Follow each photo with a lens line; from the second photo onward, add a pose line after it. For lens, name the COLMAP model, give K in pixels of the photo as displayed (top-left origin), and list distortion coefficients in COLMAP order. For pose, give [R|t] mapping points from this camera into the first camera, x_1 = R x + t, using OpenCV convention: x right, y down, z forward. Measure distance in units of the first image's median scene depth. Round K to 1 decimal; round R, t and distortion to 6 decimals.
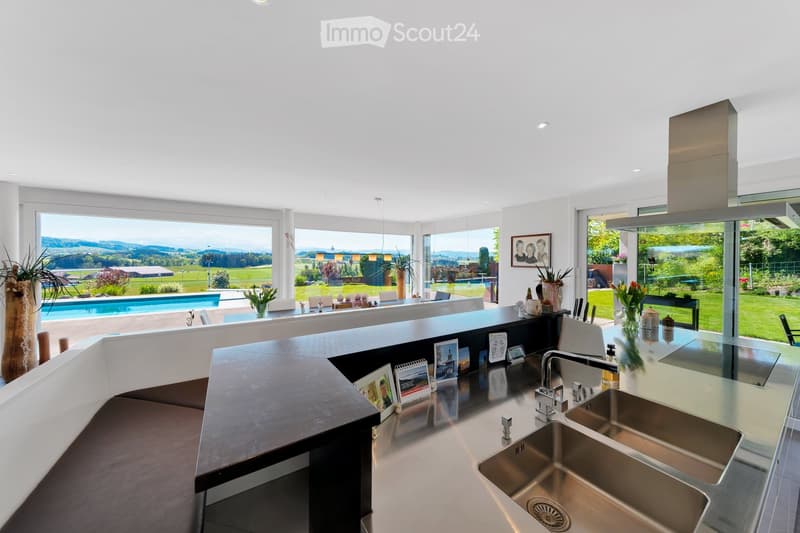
lens RADIAL K [[271.5, 0, 398.4], [0, 271.5, 263.6], [0, 0, 1]] dist [-0.001698, -0.000293]
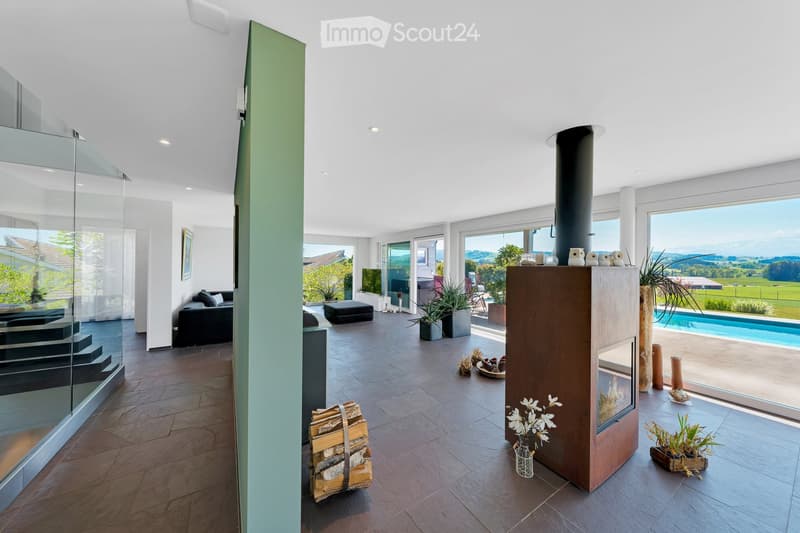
lens RADIAL K [[271.5, 0, 398.4], [0, 271.5, 263.6], [0, 0, 1]] dist [-0.001698, -0.000293]
pose [[0.006405, -0.010725, -0.999922, -0.039868], [-0.025534, 0.999615, -0.010885, 0.001766], [0.999653, 0.025602, 0.006129, 0.012023]]
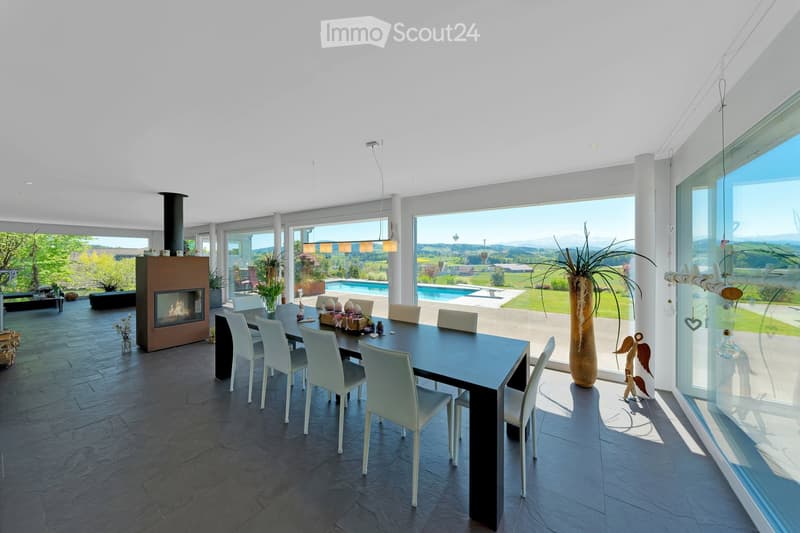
lens RADIAL K [[277.0, 0, 403.7], [0, 277.0, 252.2], [0, 0, 1]] dist [0.008744, 0.000056]
pose [[0.415238, -0.019495, -0.909504, 0.049604], [-0.014587, 0.999499, -0.028084, 0.000928], [0.909596, 0.024929, 0.414746, 0.084097]]
